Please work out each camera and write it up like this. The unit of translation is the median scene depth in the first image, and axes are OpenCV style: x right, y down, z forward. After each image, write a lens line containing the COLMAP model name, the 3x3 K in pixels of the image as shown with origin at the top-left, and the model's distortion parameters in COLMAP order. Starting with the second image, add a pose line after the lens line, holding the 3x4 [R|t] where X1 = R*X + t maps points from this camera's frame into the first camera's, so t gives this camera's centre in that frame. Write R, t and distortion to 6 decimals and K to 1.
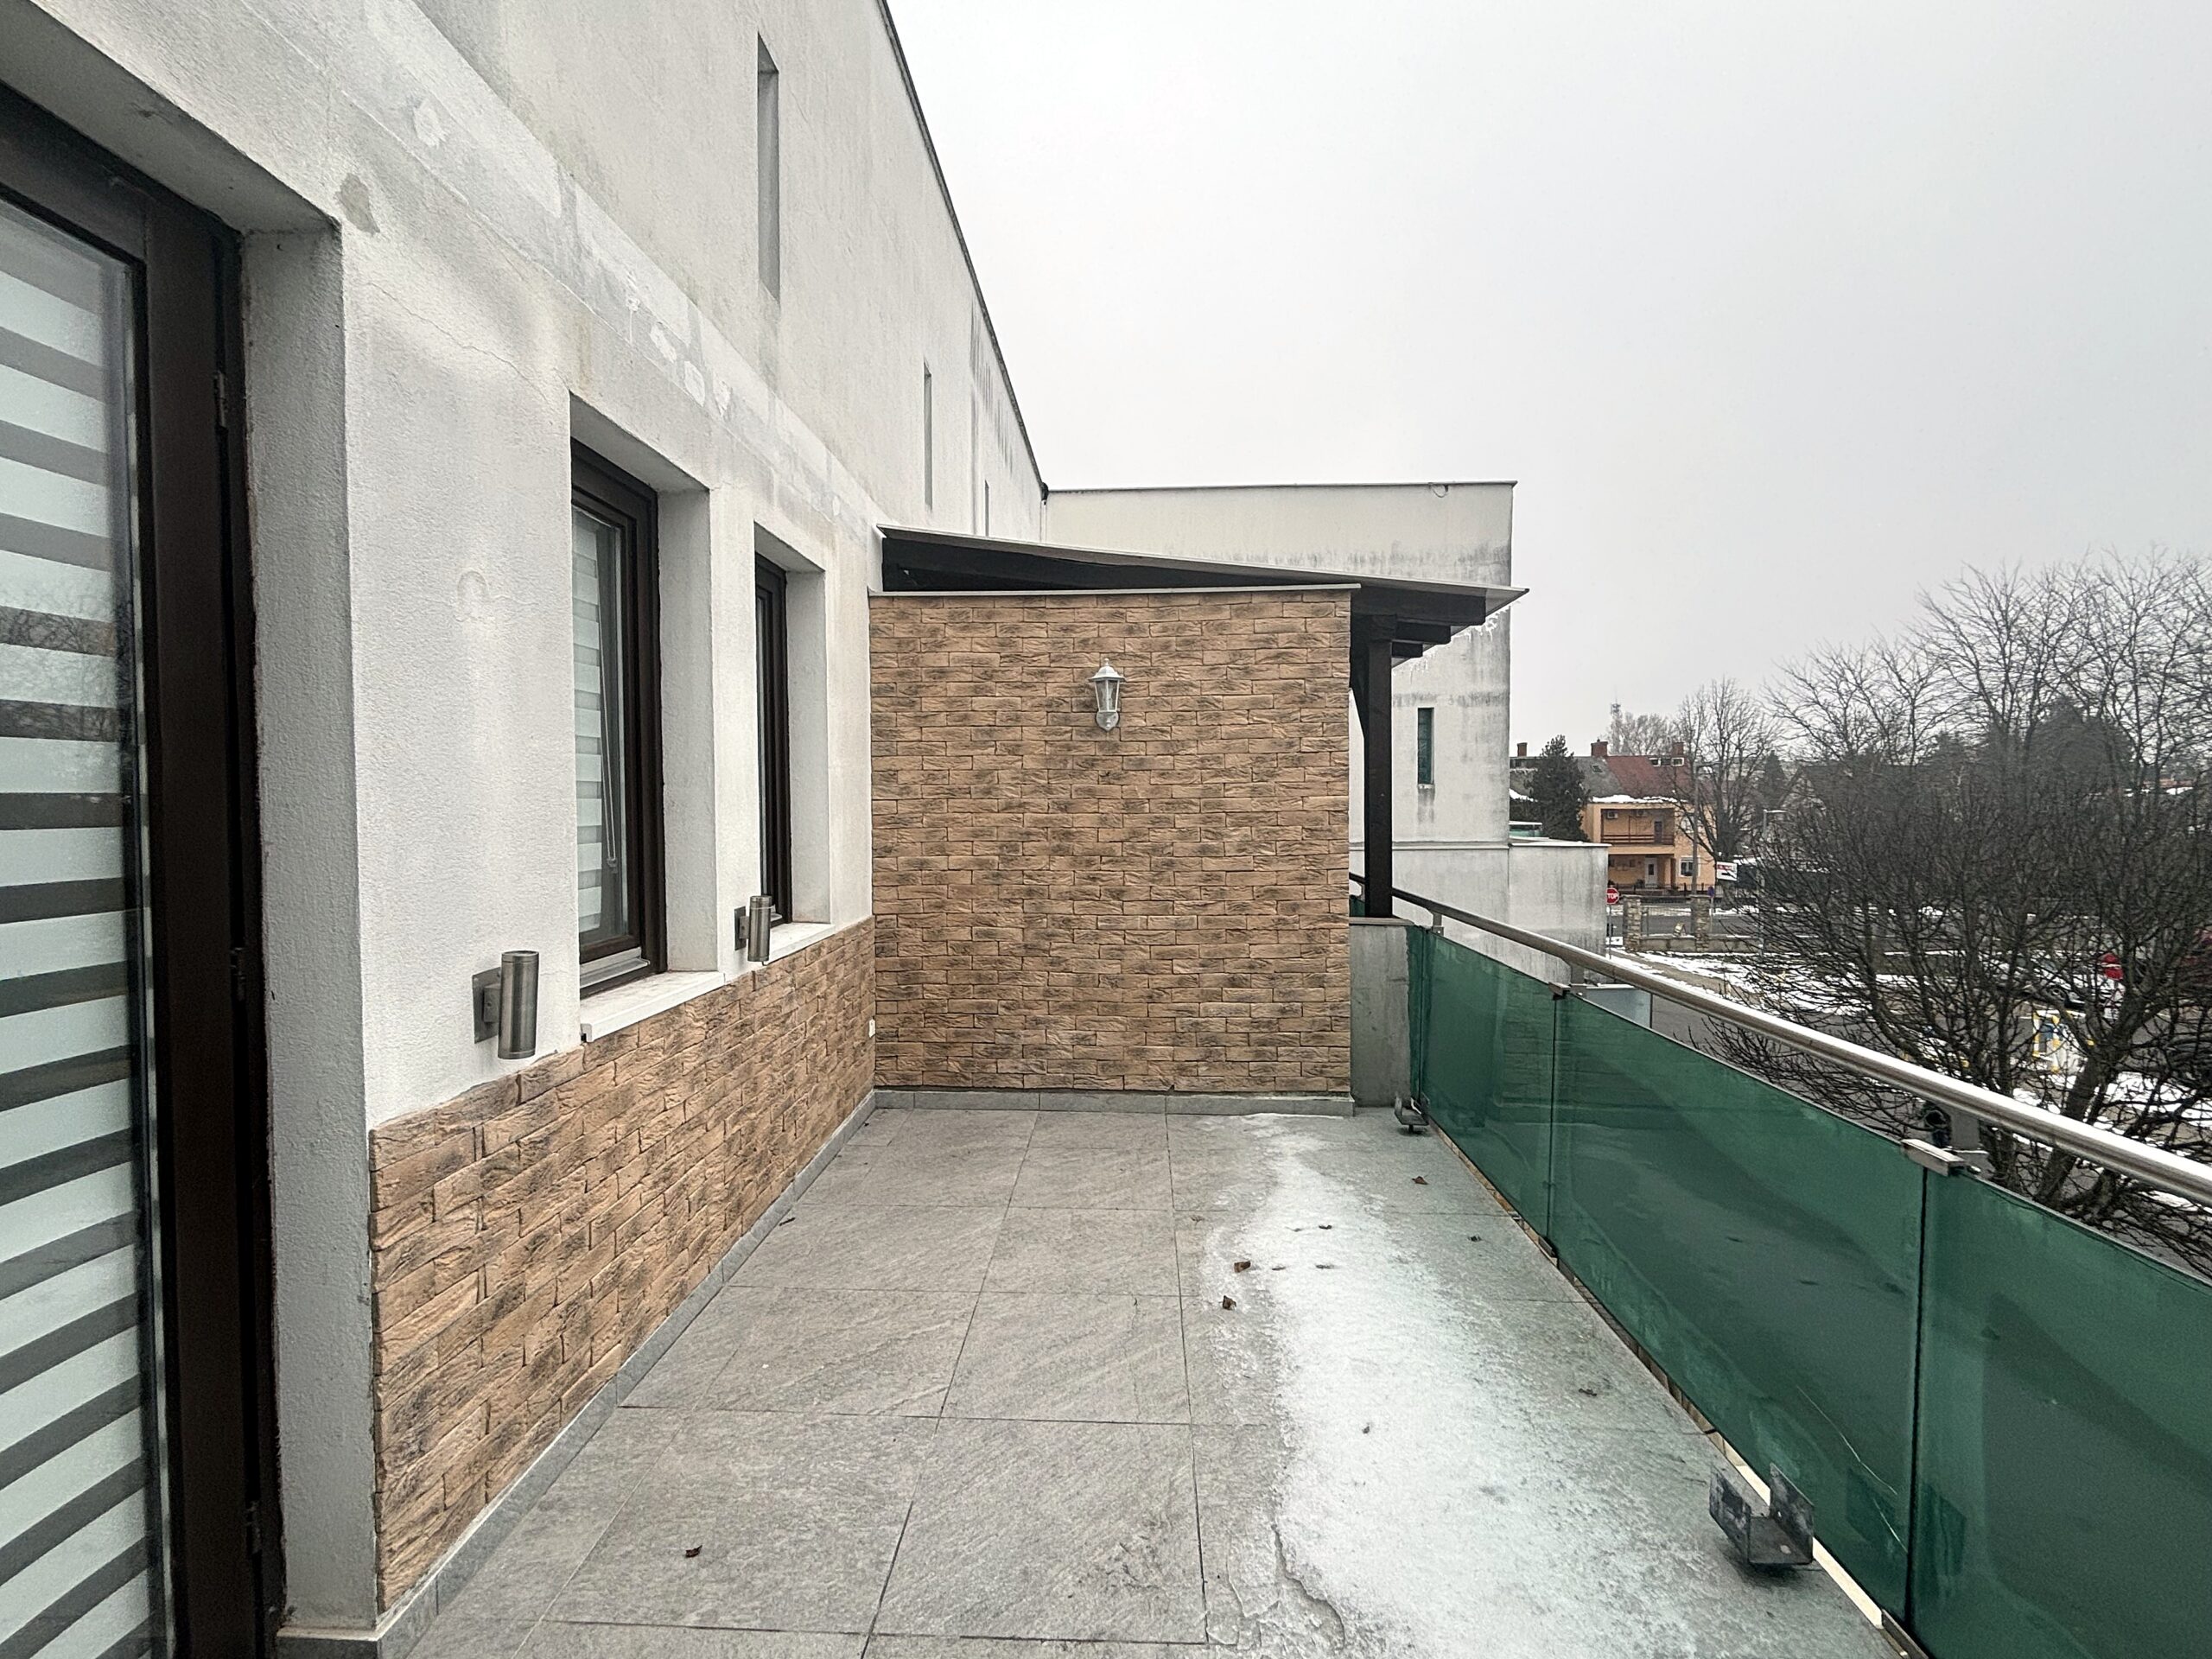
lens RADIAL K [[971.3, 0, 1103.3], [0, 971.3, 829.8], [0, 0, 1]] dist [0.001387, 0.000097]
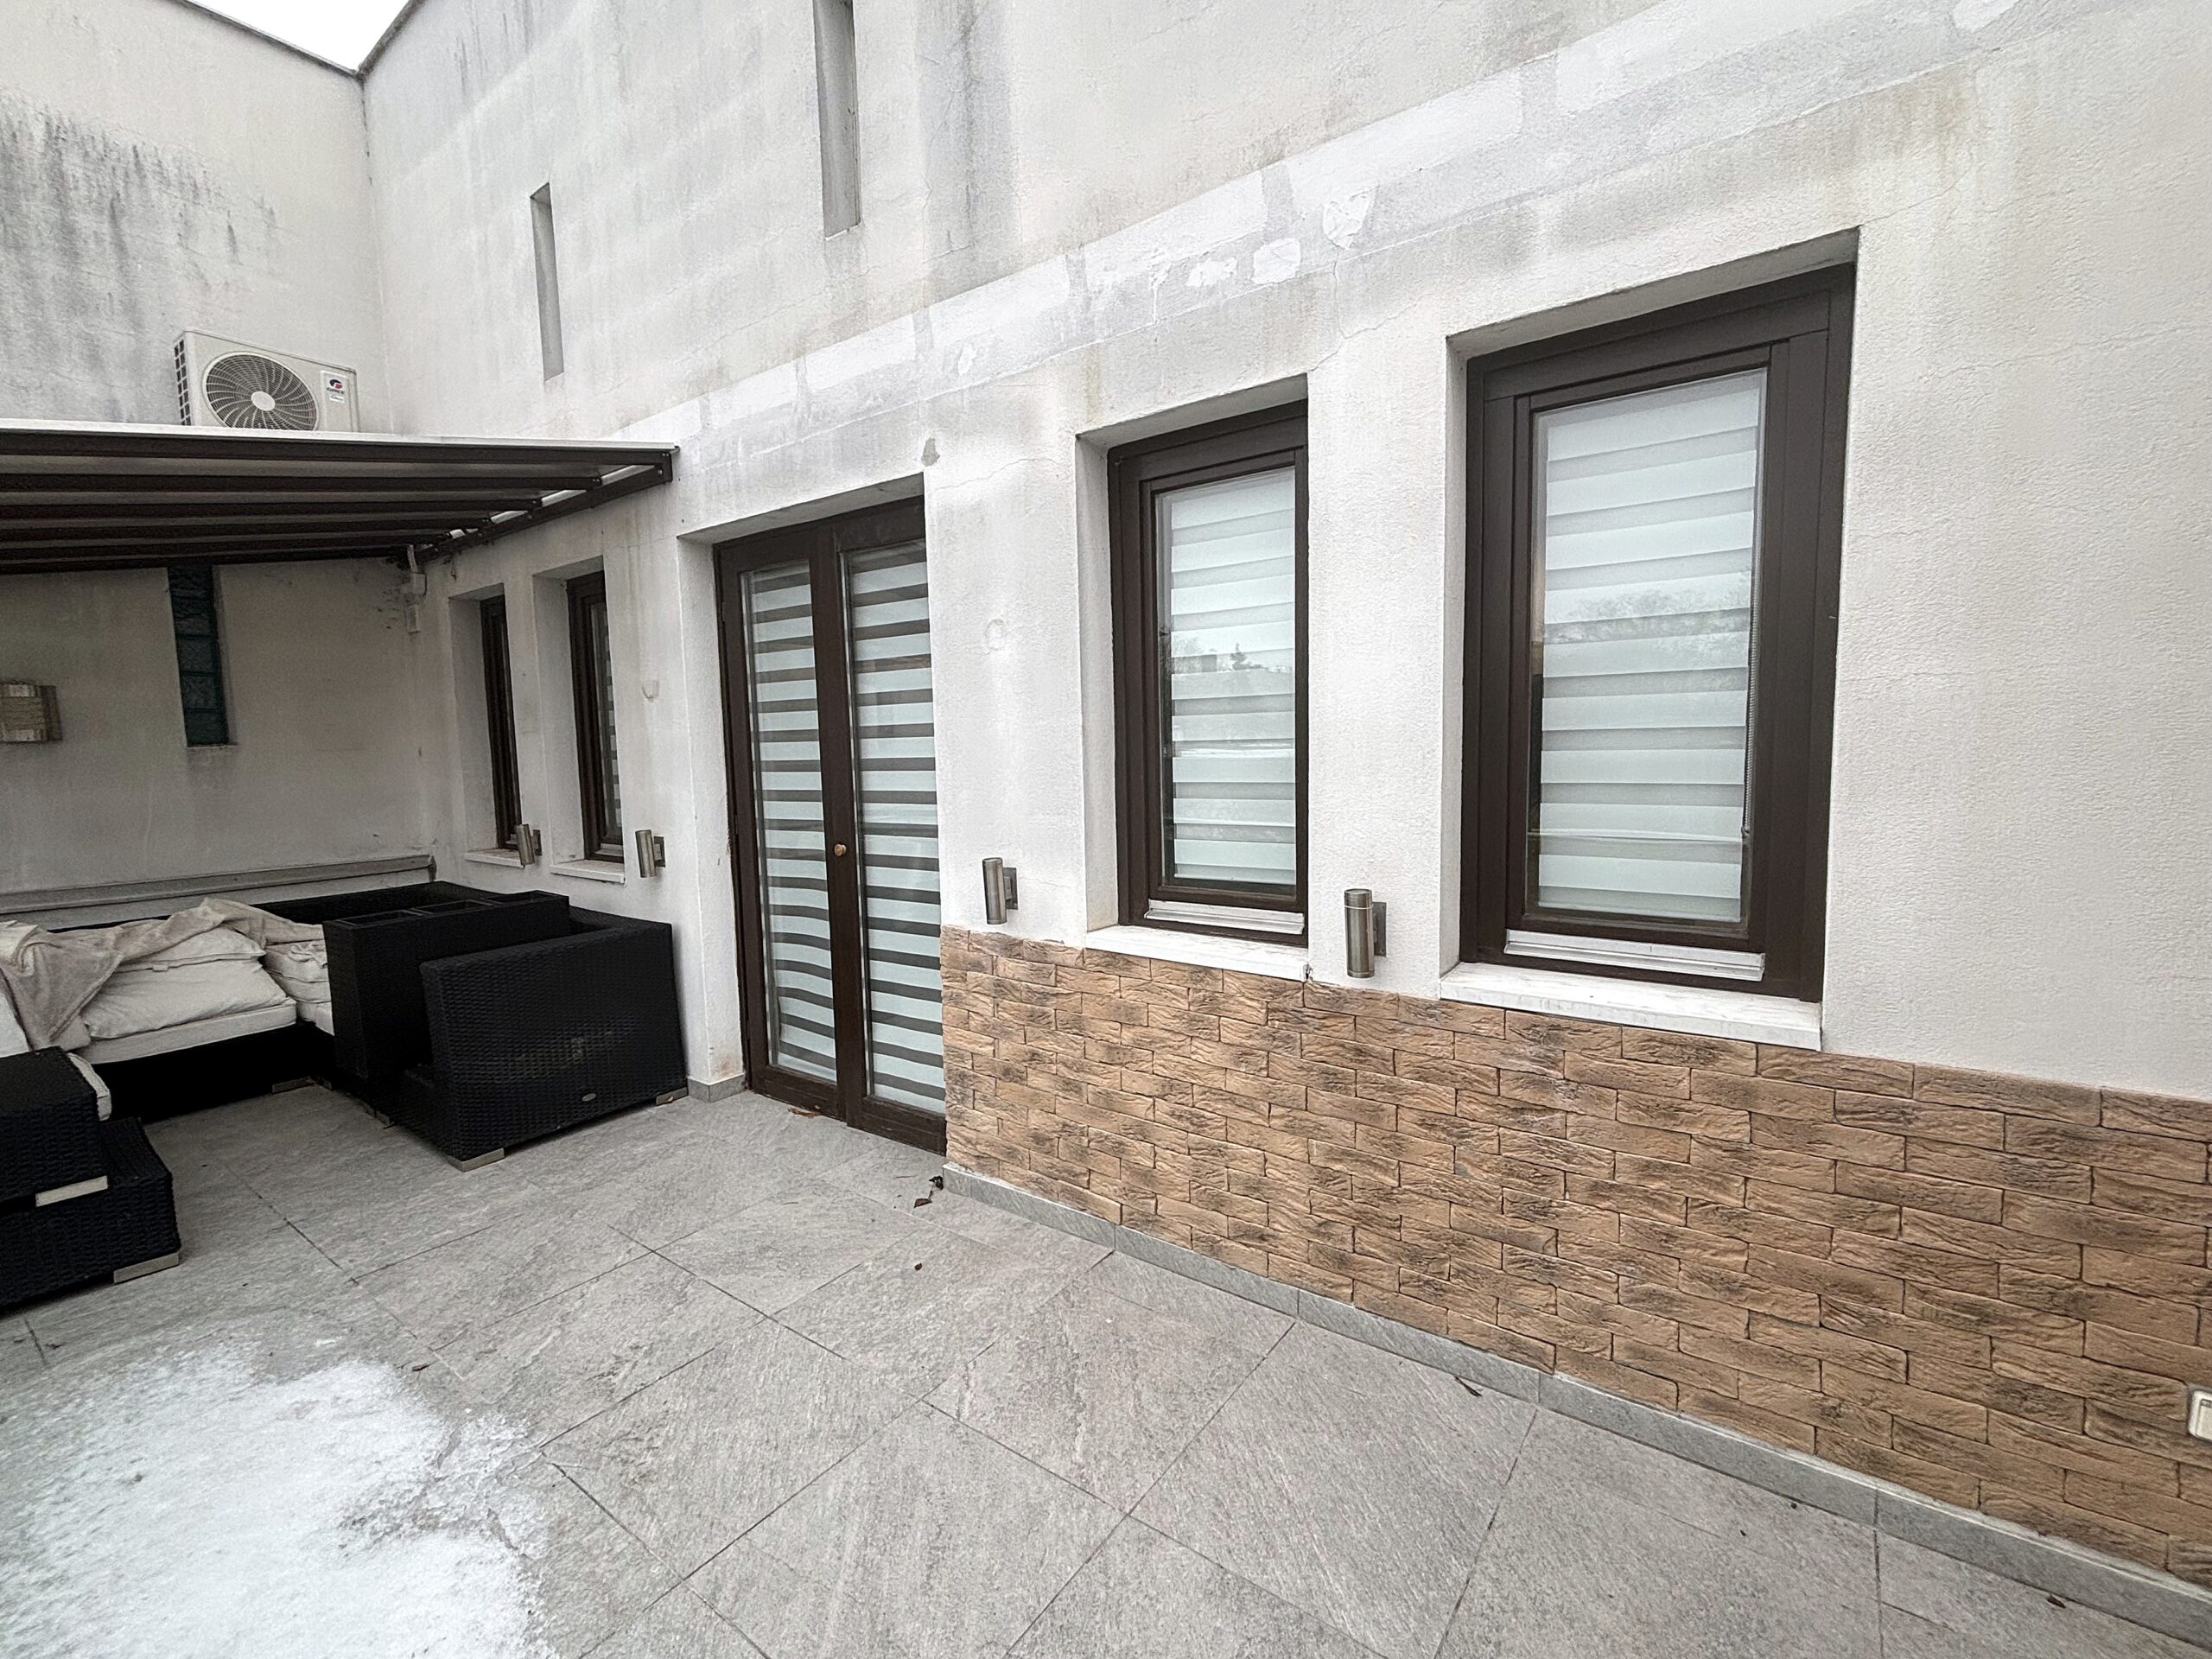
lens RADIAL K [[971.3, 0, 1104.1], [0, 971.3, 829.7], [0, 0, 1]] dist [0.001387, 0.000097]
pose [[-0.563336, 0.091865, -0.821105, 0.583771], [-0.004103, 0.993476, 0.113965, -0.097725], [0.826218, 0.067569, -0.559284, 2.012359]]
